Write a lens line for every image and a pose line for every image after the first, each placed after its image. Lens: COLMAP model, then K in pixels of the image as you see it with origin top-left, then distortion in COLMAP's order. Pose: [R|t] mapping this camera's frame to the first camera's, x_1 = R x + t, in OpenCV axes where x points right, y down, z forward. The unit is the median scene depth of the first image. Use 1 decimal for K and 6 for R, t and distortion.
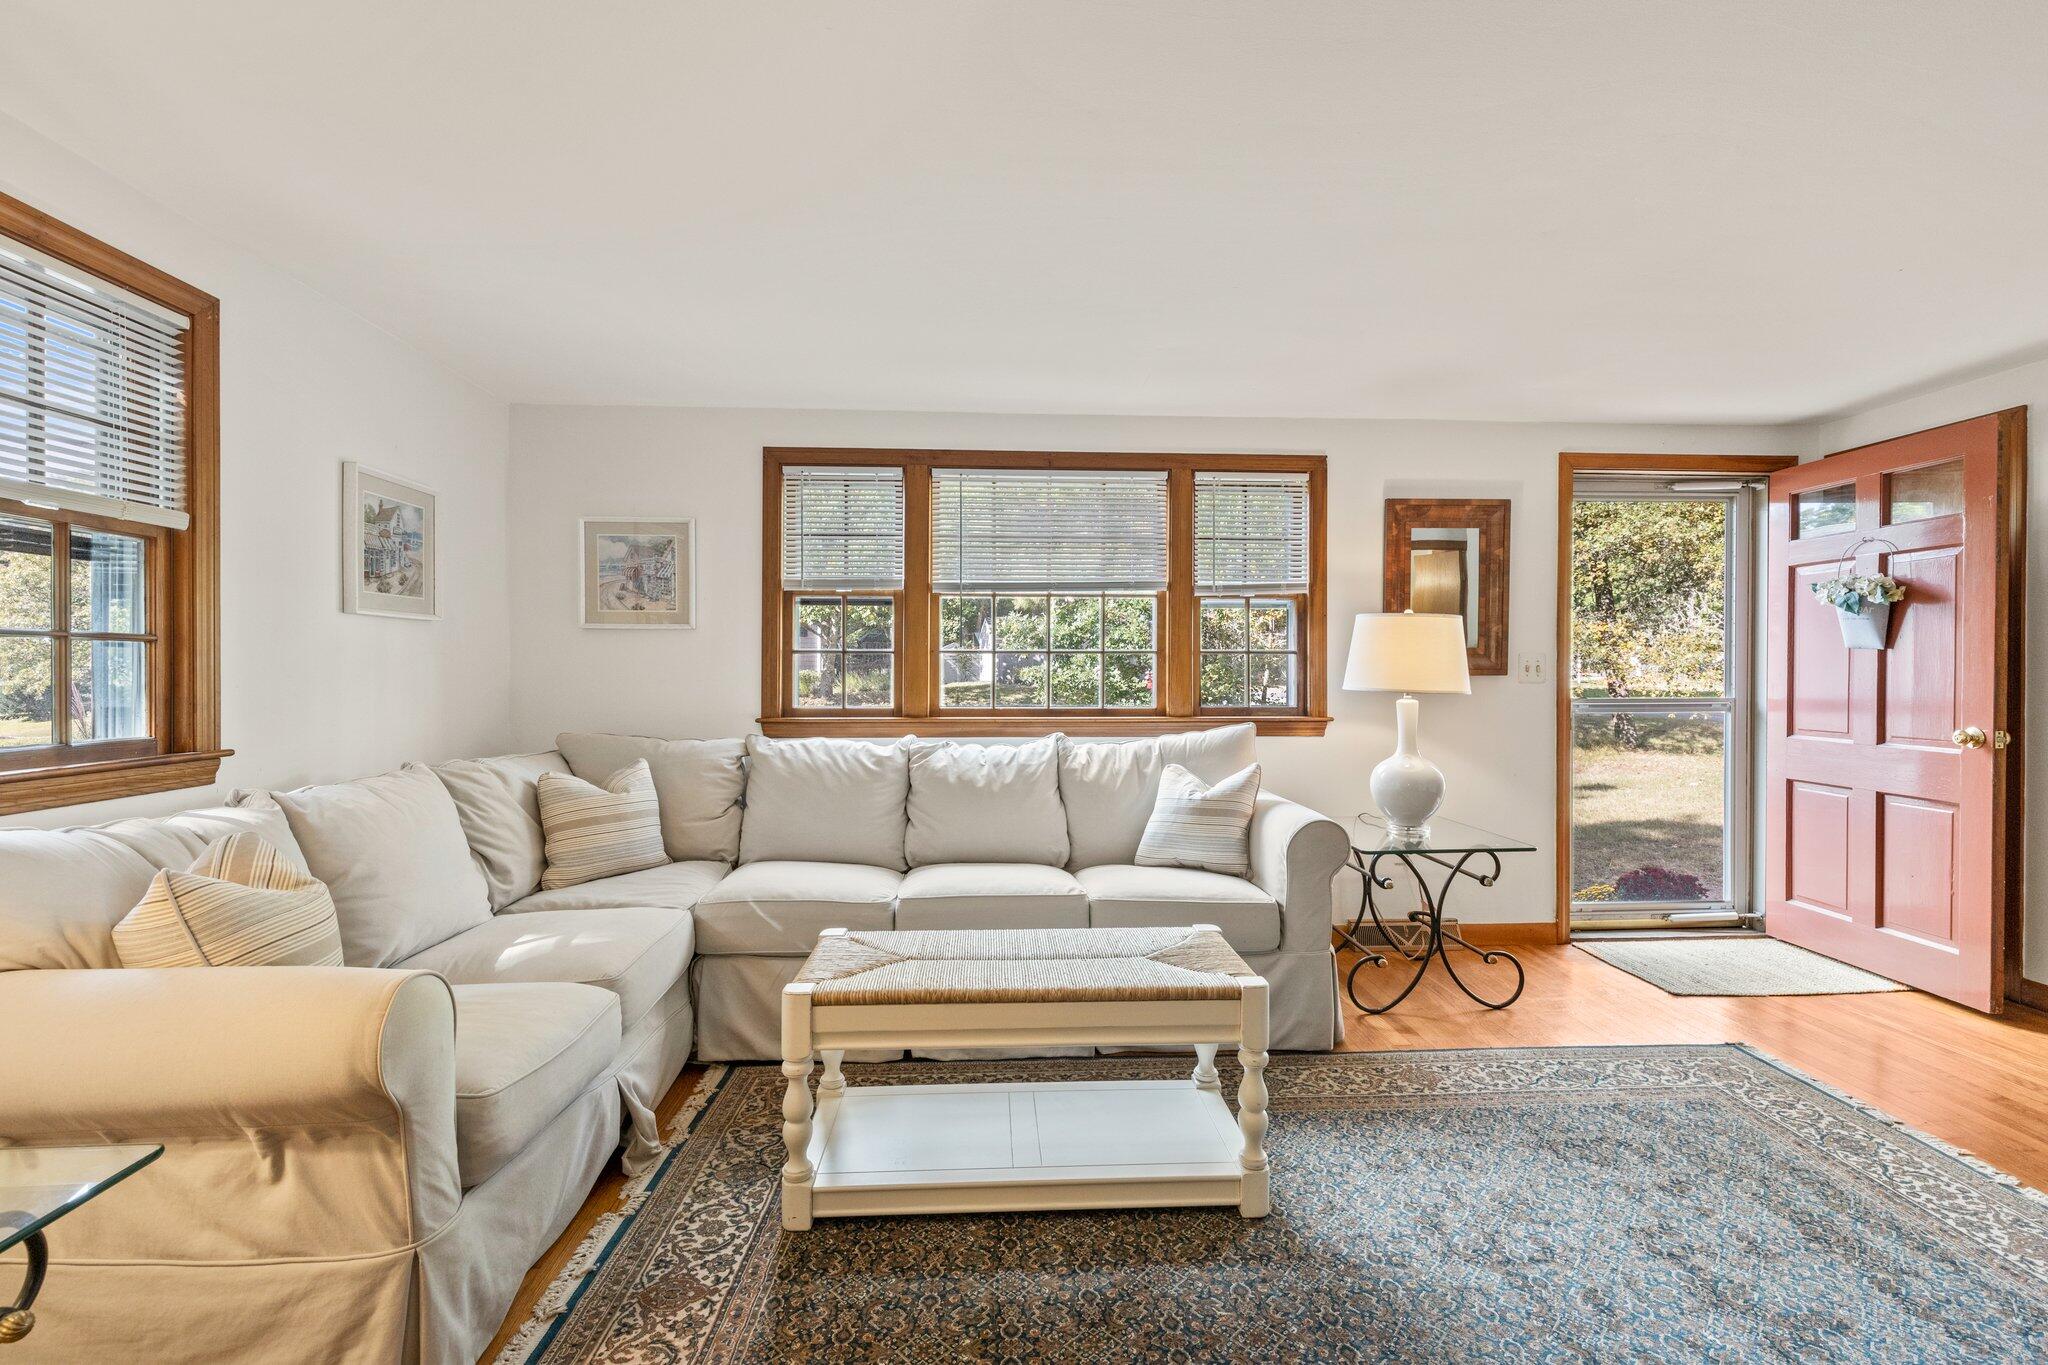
lens RADIAL K [[918.3, 0, 1024.7], [0, 918.3, 676.6], [0, 0, 1]] dist [0.004722, -0.000785]
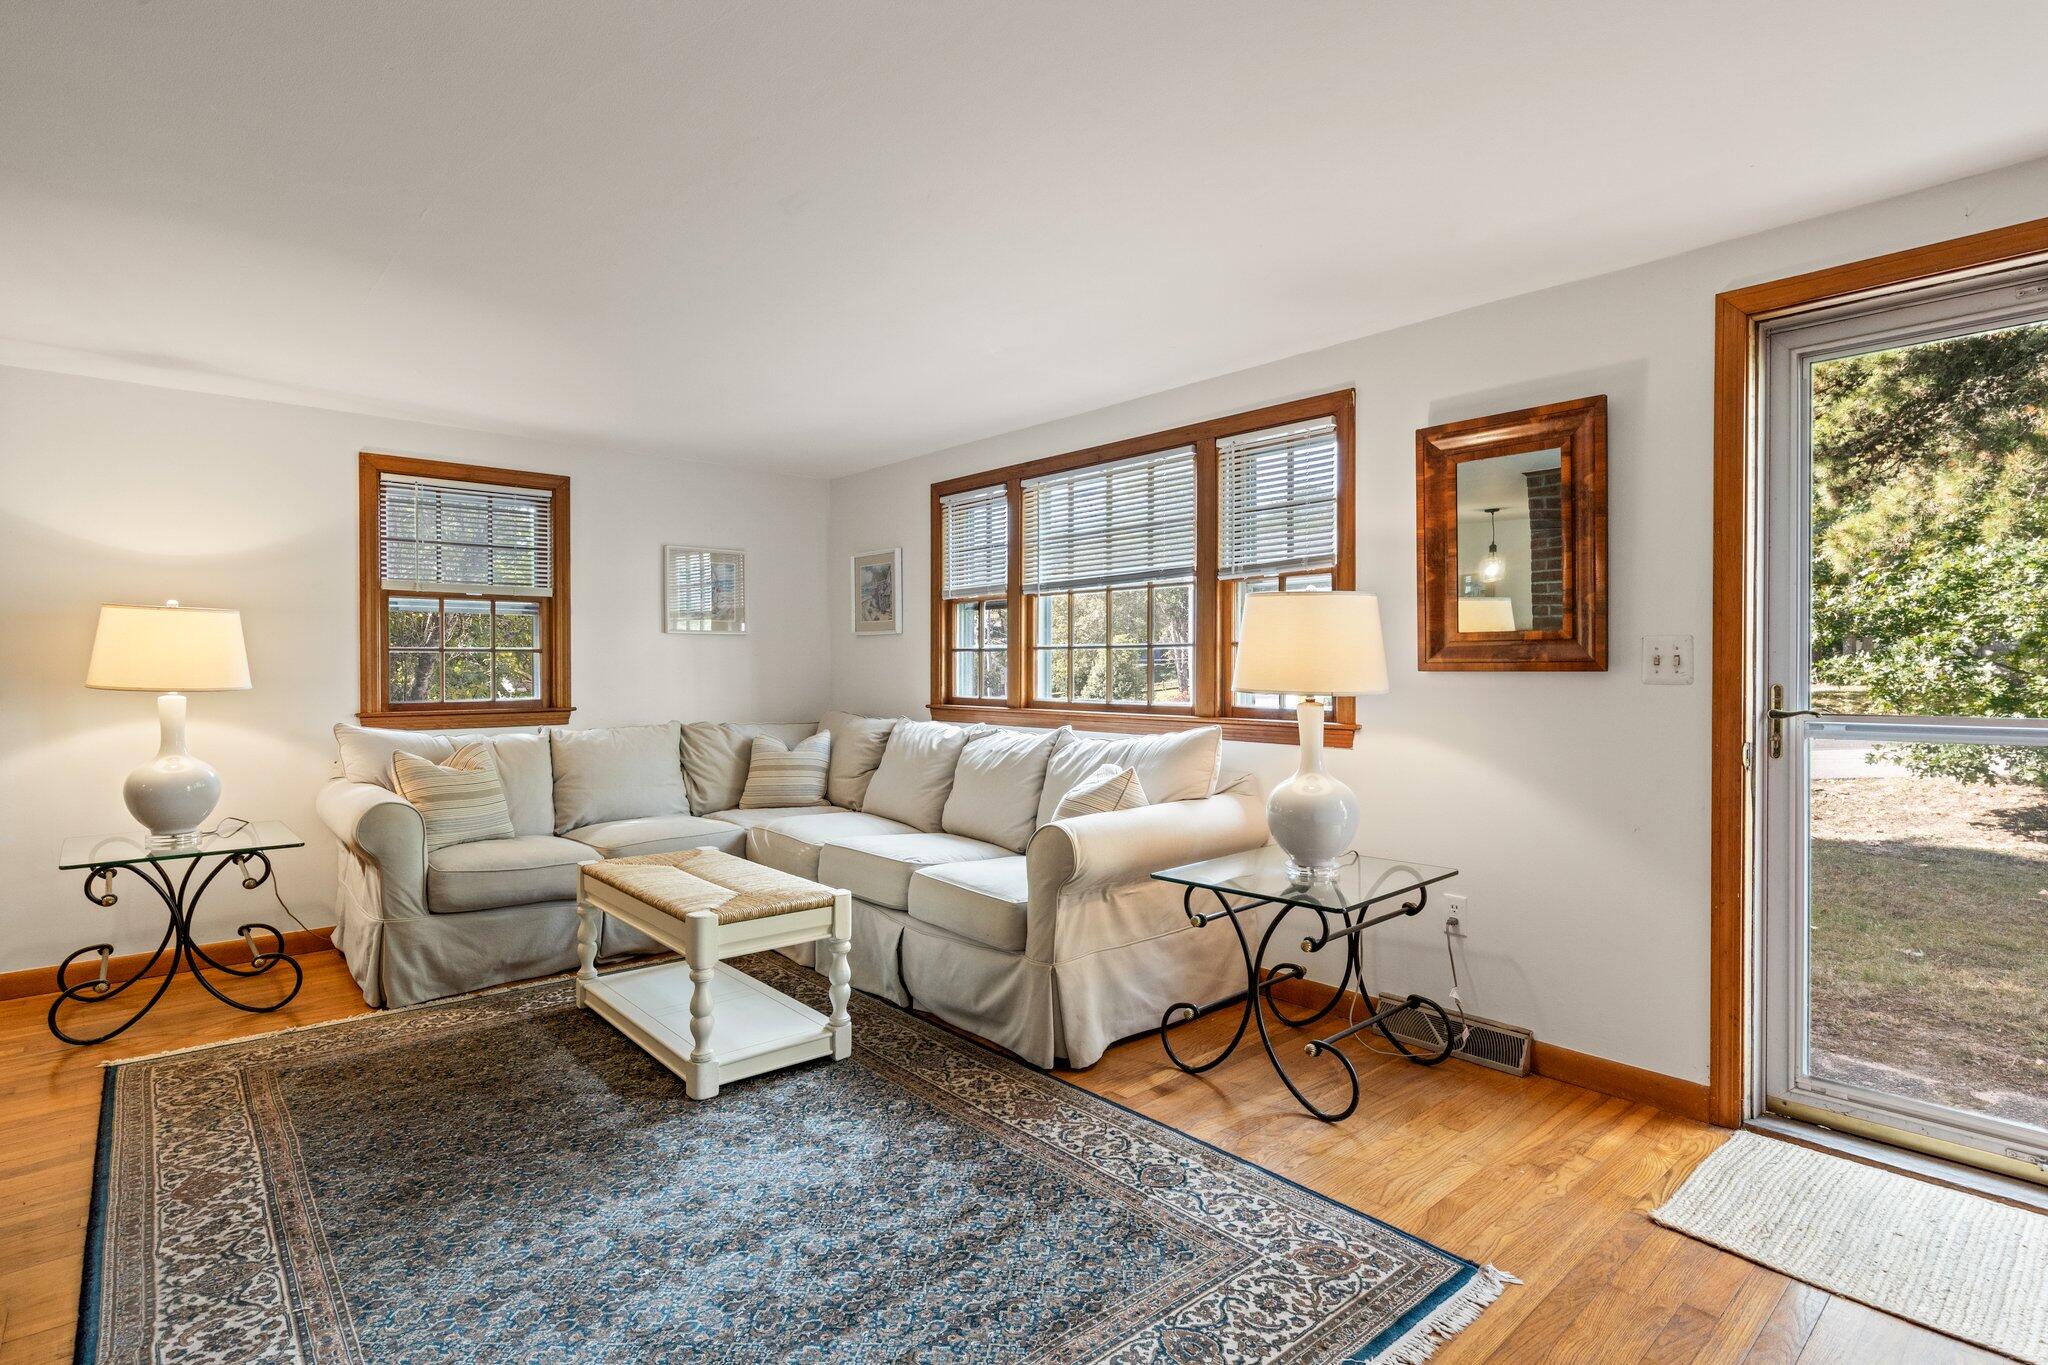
lens RADIAL K [[1005.2, 0, 1024.3], [0, 1005.2, 676.4], [0, 0, 1]] dist [-0.001200, -0.000099]
pose [[0.622076, 0.006337, -0.782931, 0.856067], [-0.003339, 0.999980, 0.005441, -0.000307], [0.782950, -0.000771, 0.622084, 0.264154]]
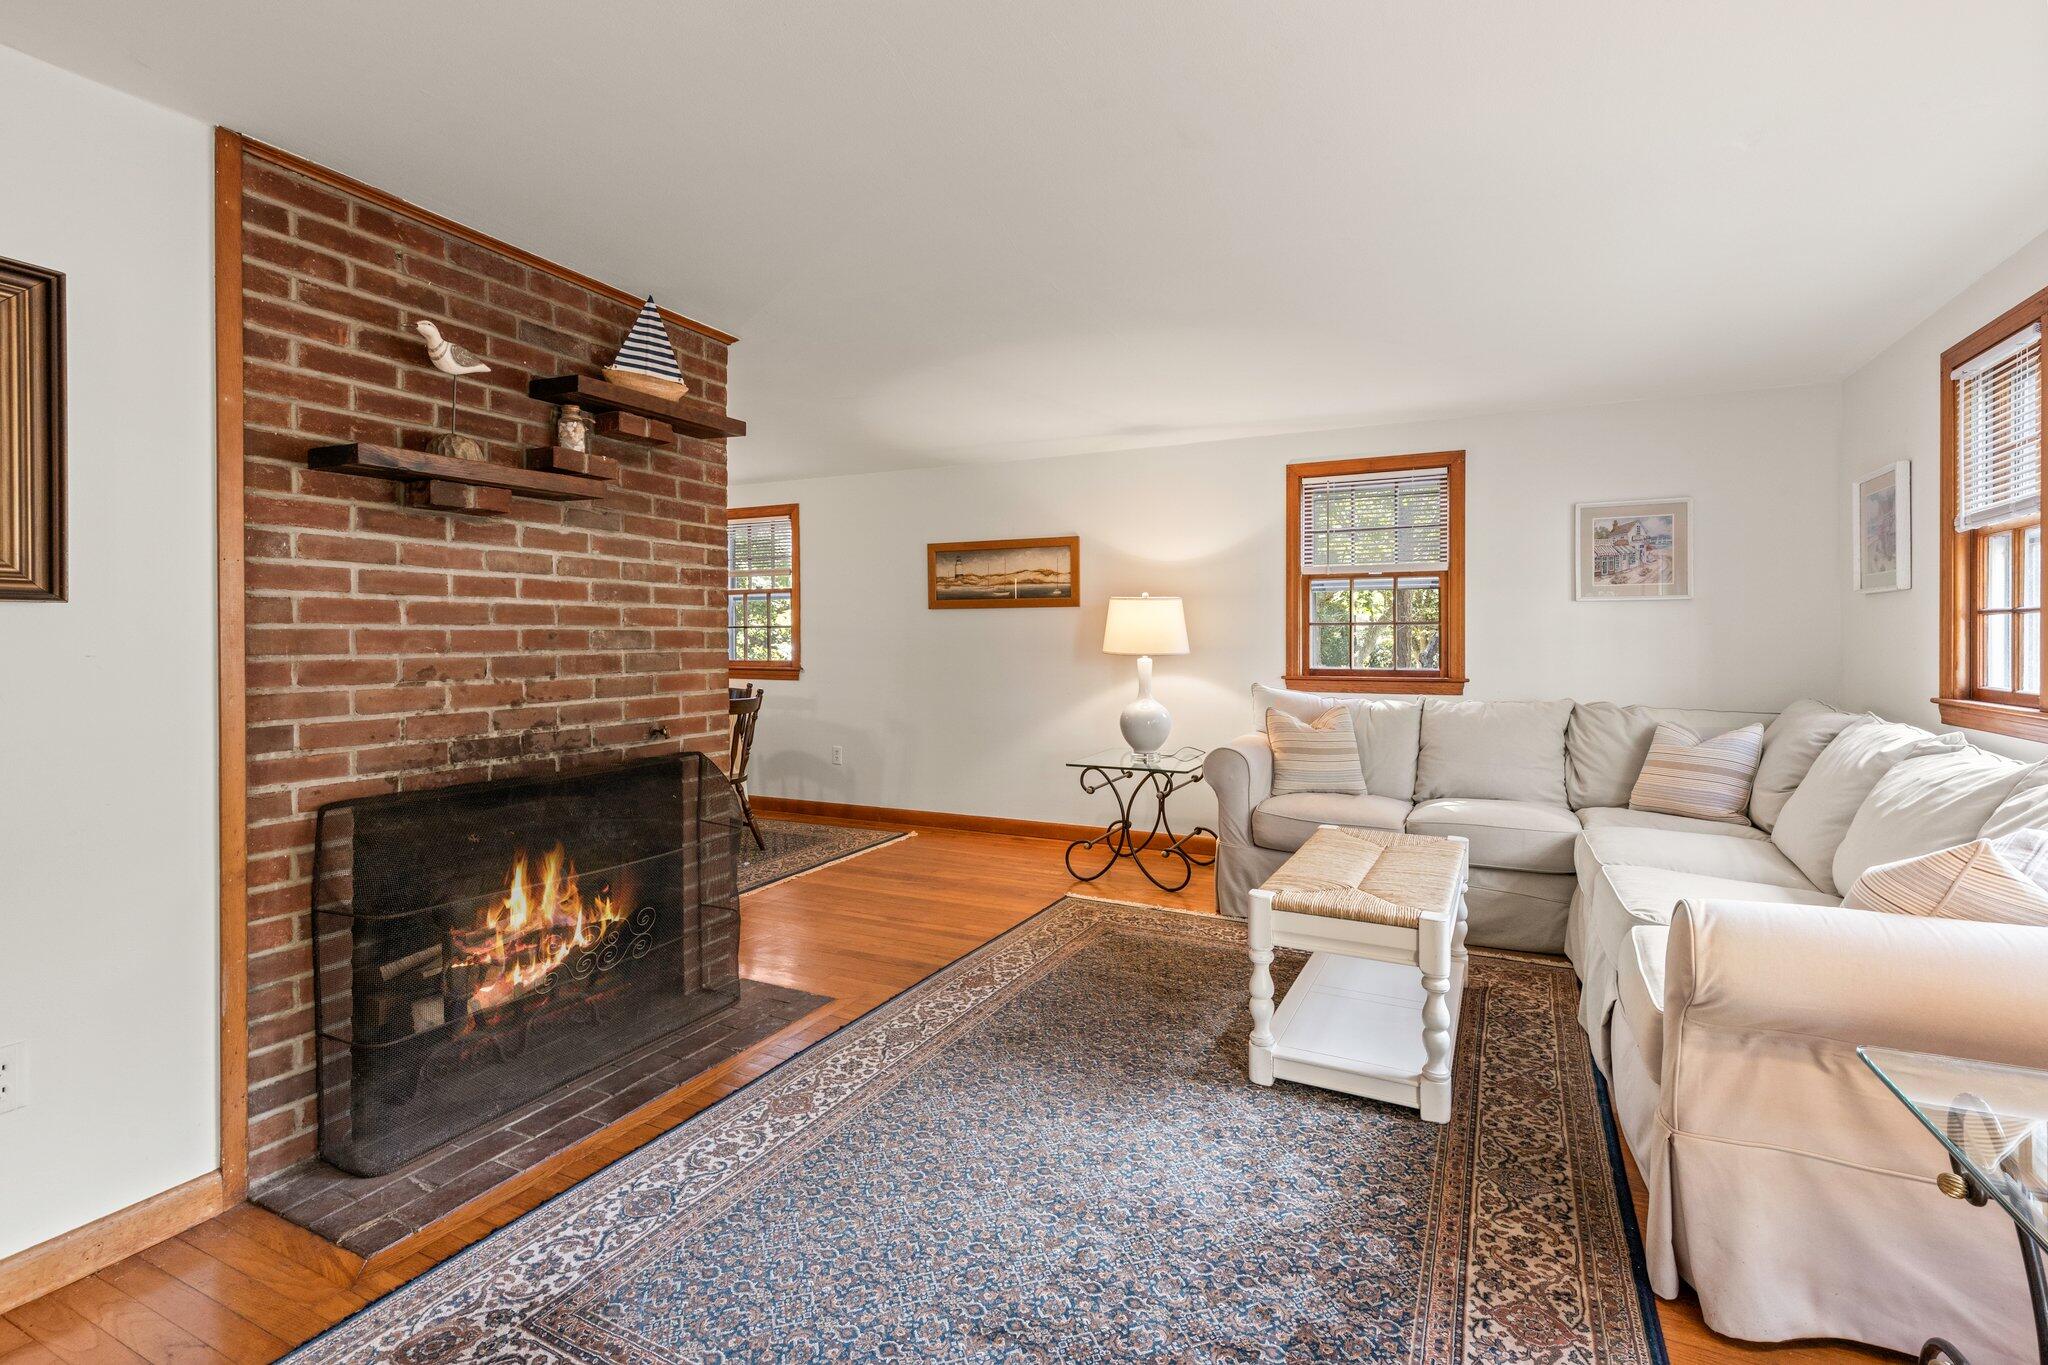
lens RADIAL K [[918.3, 0, 1053.6], [0, 918.3, 640.7], [0, 0, 1]] dist [0.004722, -0.000785]
pose [[-0.478590, 0.002146, -0.878036, 0.781006], [-0.004788, 0.999976, 0.005053, -0.004236], [0.878025, 0.006622, -0.478568, 0.719647]]
